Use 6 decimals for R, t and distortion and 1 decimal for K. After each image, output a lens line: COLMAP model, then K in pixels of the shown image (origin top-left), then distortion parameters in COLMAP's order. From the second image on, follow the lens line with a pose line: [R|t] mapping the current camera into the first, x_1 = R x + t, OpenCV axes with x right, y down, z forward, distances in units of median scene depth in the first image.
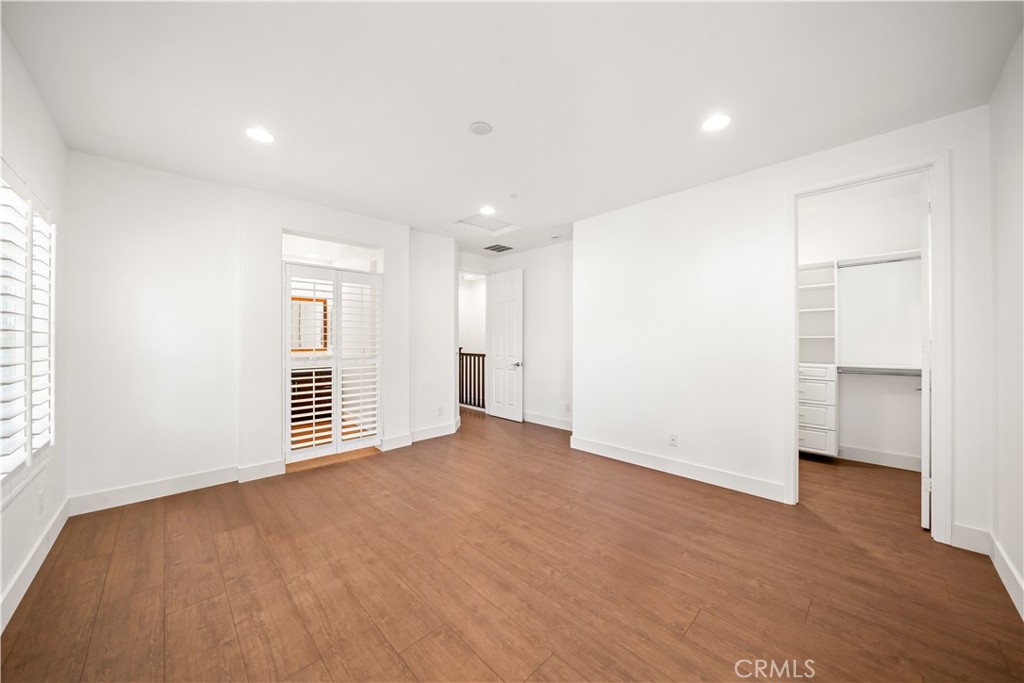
lens RADIAL K [[360.4, 0, 509.7], [0, 360.4, 334.8], [0, 0, 1]] dist [-0.005946, 0.000626]
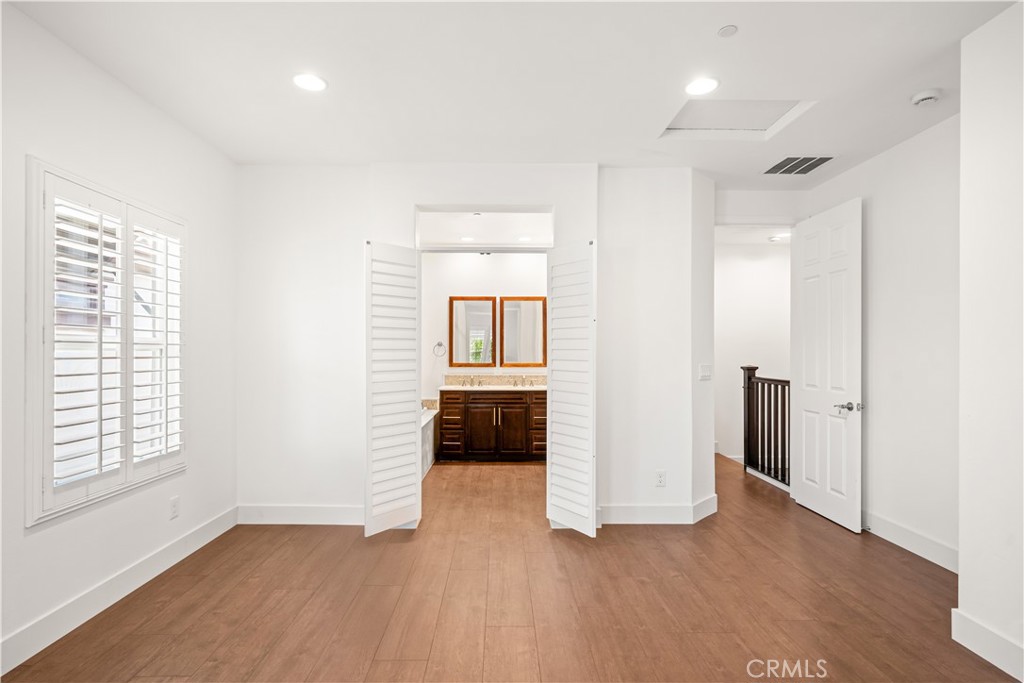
lens RADIAL K [[498.3, 0, 509.4], [0, 498.3, 353.8], [0, 0, 1]] dist [-0.004025, -0.000330]
pose [[0.720306, 0.005123, -0.693637, 0.152884], [0.008727, 0.999827, 0.016446, -0.000145], [0.693601, -0.017900, 0.720137, 0.236691]]
